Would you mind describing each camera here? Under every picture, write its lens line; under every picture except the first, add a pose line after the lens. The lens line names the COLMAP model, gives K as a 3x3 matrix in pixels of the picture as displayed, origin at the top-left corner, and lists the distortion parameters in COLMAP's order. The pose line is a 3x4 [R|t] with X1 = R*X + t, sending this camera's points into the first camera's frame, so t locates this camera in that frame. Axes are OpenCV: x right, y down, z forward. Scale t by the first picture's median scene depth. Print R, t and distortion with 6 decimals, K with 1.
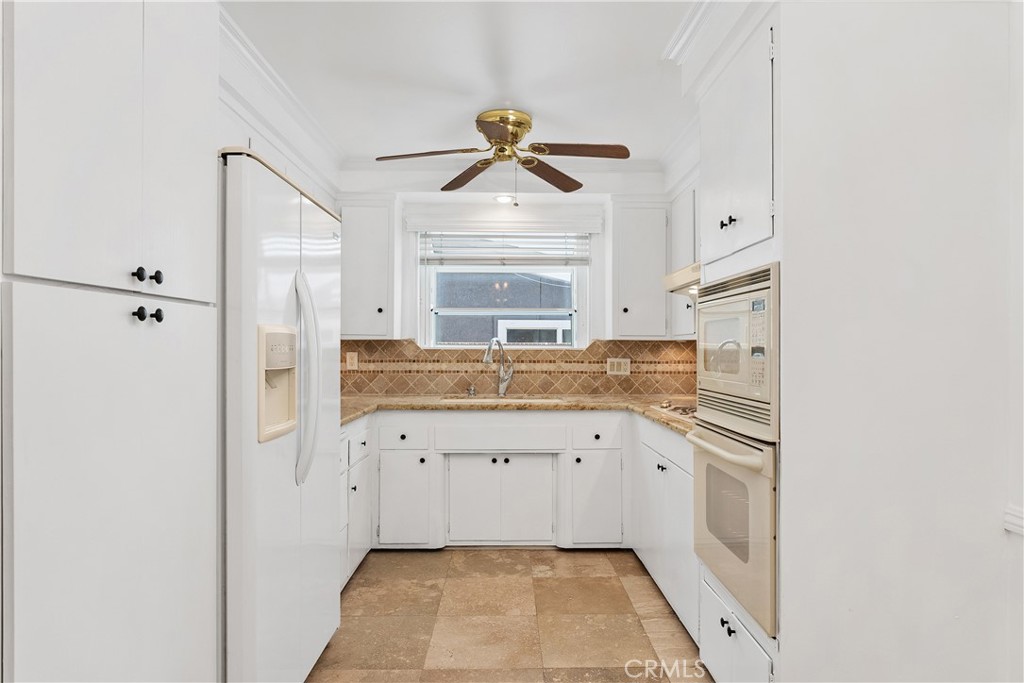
lens RADIAL K [[610.7, 0, 510.2], [0, 610.7, 349.0], [0, 0, 1]] dist [-0.002112, 0.000236]
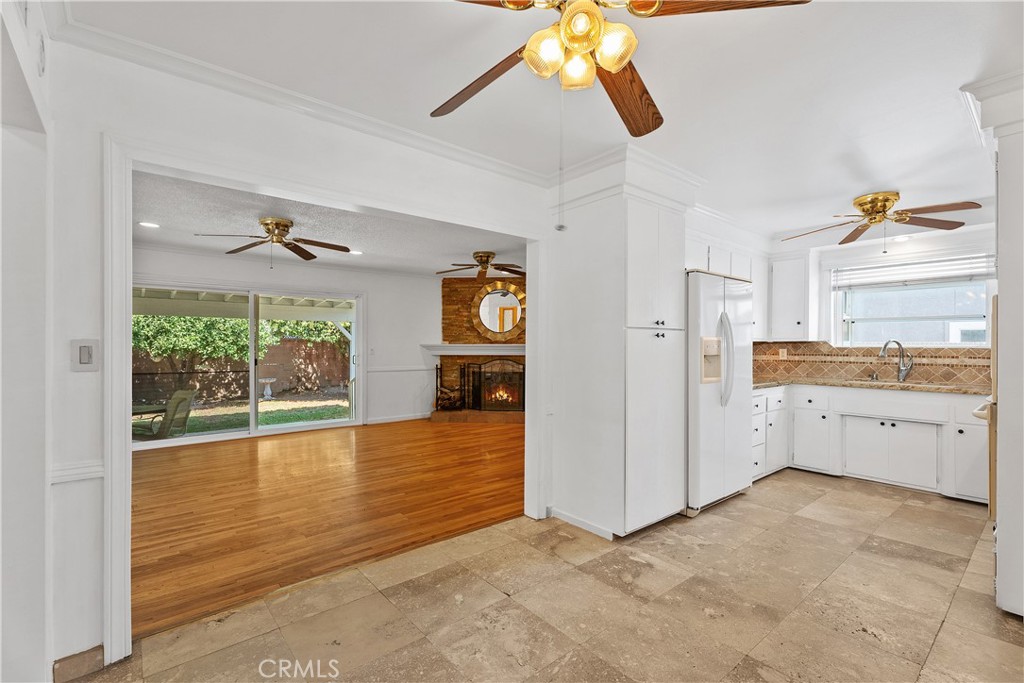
lens RADIAL K [[456.0, 0, 518.4], [0, 456.0, 345.6], [0, 0, 1]] dist [0.001513, 0.000428]
pose [[0.640213, 0.000795, -0.768197, 0.275176], [-0.003335, 0.999993, -0.001744, 0.001087], [0.768190, 0.003678, 0.640211, -0.393255]]
